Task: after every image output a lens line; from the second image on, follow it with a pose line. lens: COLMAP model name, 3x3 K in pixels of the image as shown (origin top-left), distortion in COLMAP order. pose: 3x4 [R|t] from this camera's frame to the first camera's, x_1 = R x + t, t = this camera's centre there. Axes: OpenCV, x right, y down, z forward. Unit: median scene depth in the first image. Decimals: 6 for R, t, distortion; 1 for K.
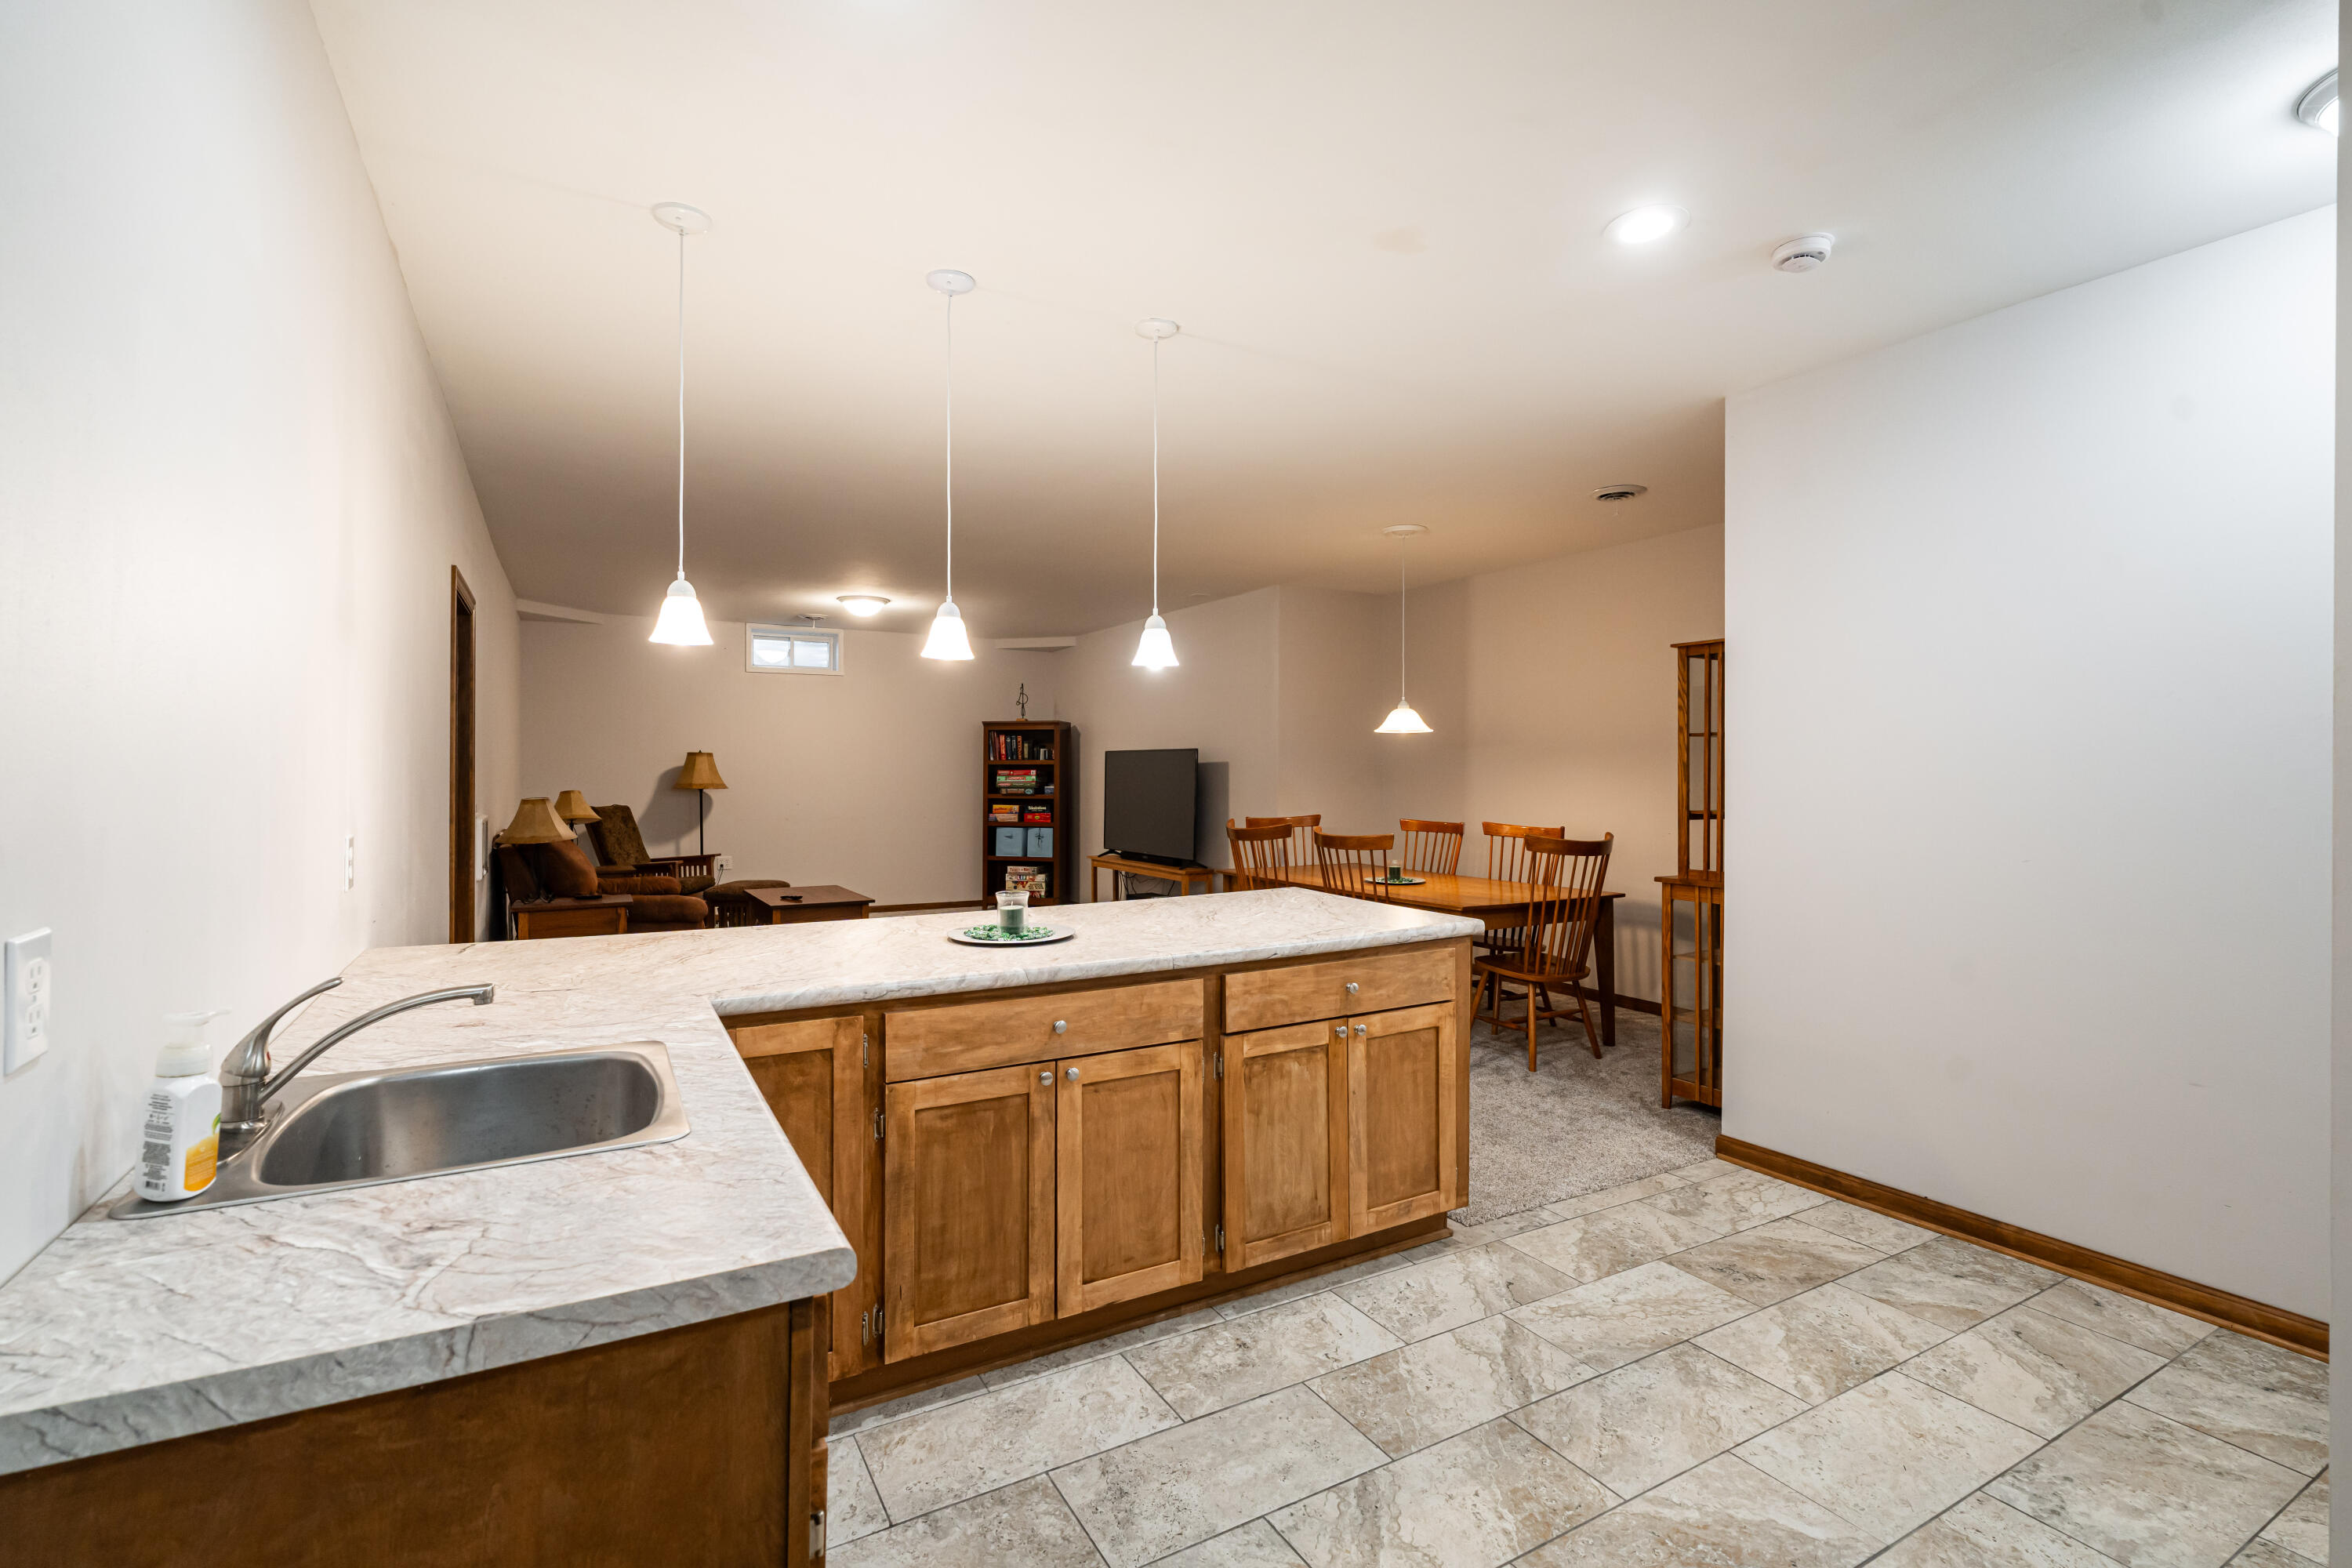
lens RADIAL K [[1101.3, 0, 1162.9], [0, 1101.3, 772.2], [0, 0, 1]] dist [0.000074, -0.000046]
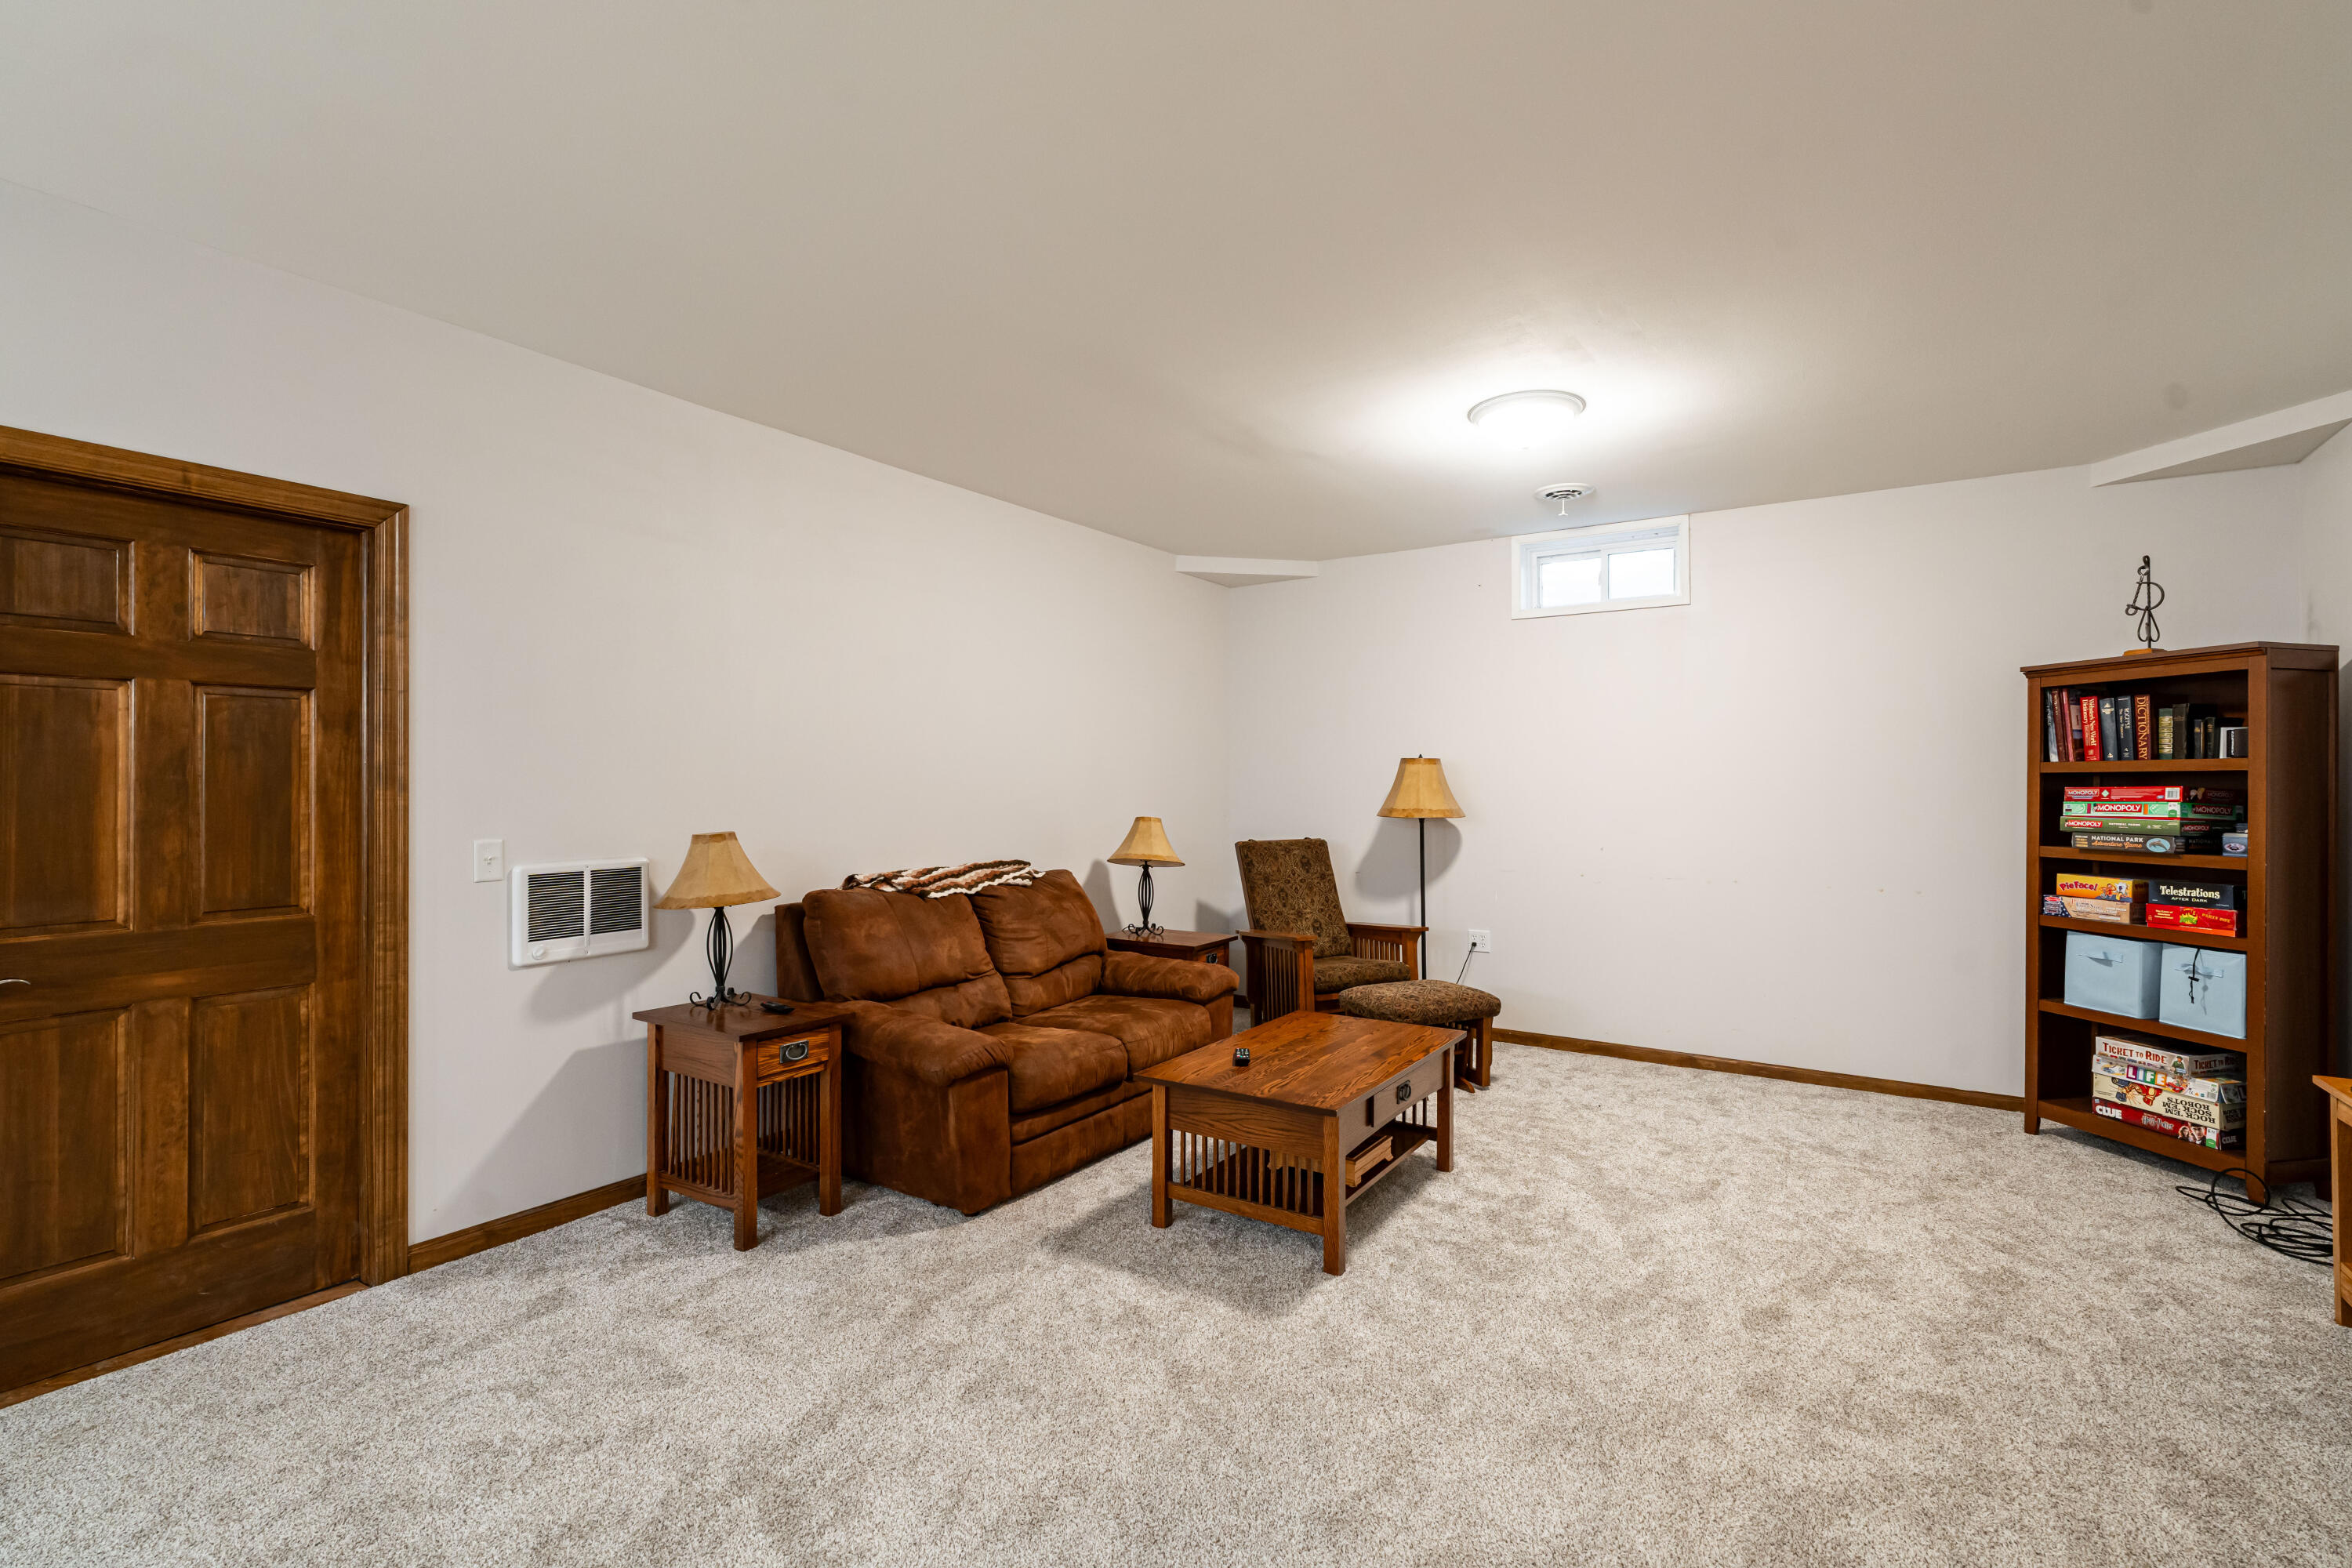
lens RADIAL K [[1057.4, 0, 1175.3], [0, 1057.4, 776.9], [0, 0, 1]] dist [-0.002536, -0.000176]
pose [[0.461320, -0.007222, -0.887204, 0.043772], [-0.002940, 0.999949, -0.009668, -0.001209], [0.887229, 0.007068, 0.461275, 0.614218]]
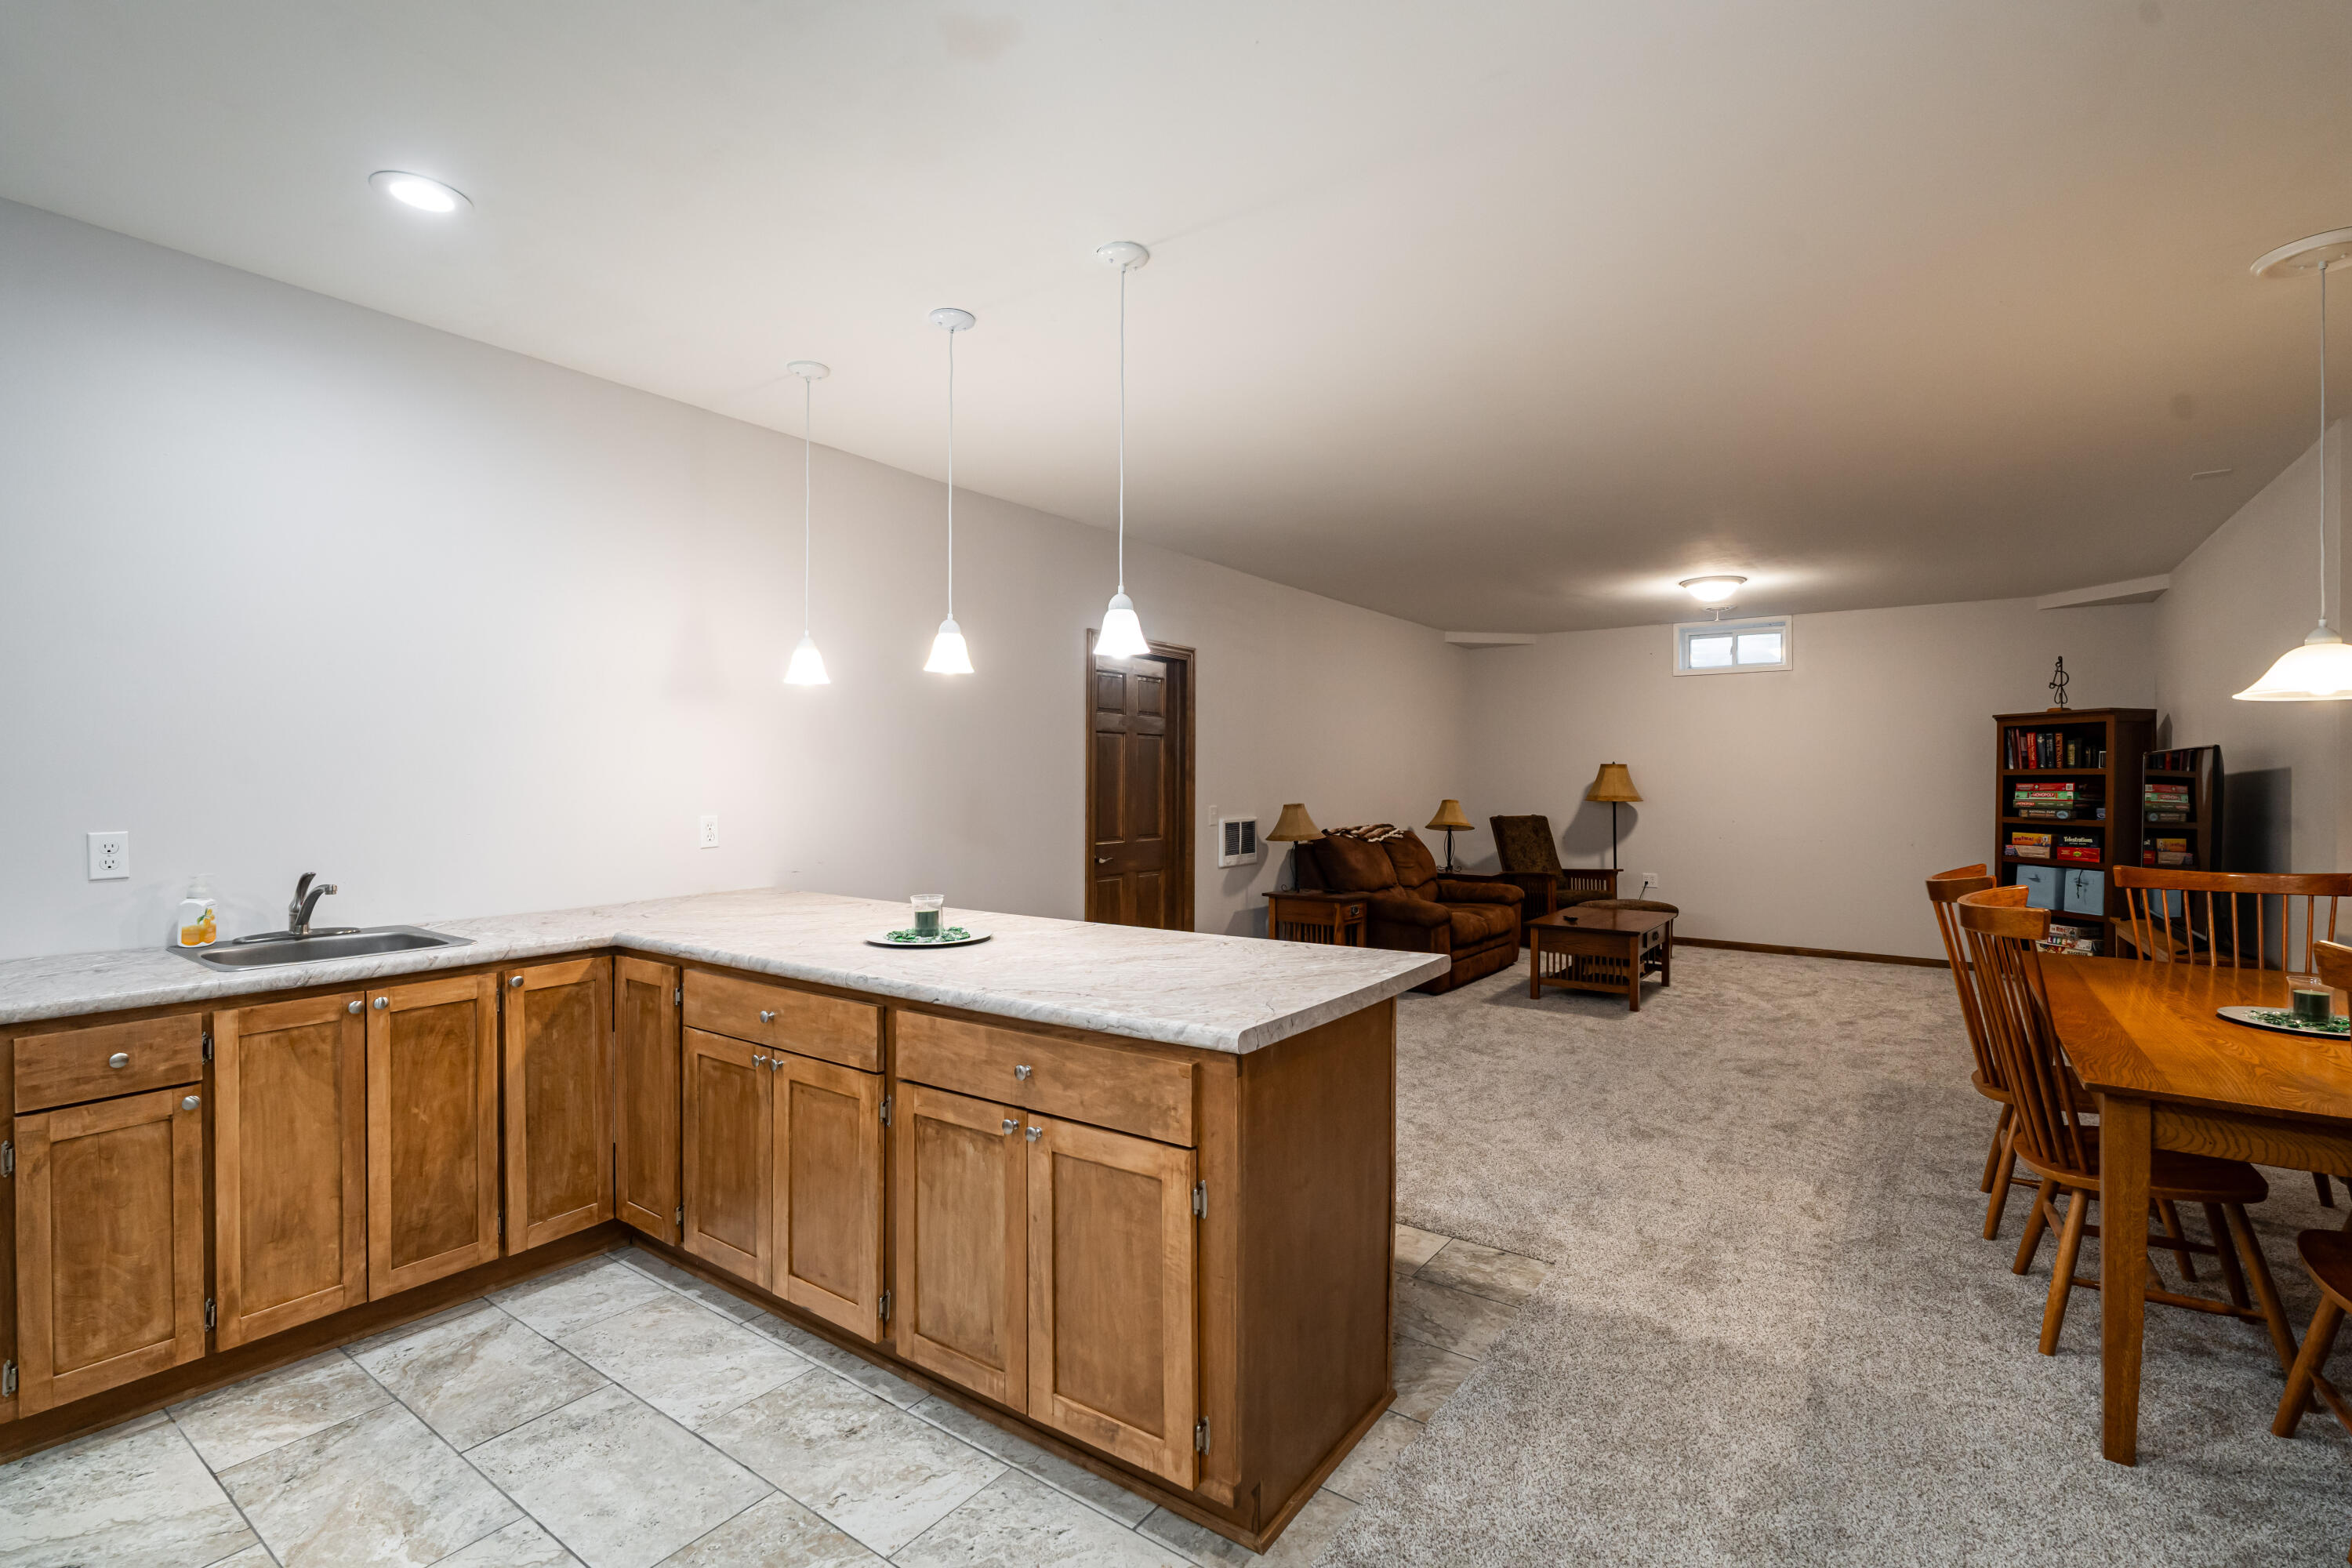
lens RADIAL K [[1053.7, 0, 1157.2], [0, 1053.7, 775.6], [0, 0, 1]] dist [-0.002298, -0.000042]
pose [[0.413761, -0.002959, -0.910381, 0.267591], [-0.006258, 0.999962, -0.006094, 0.000674], [0.910364, 0.008218, 0.413727, 0.249024]]
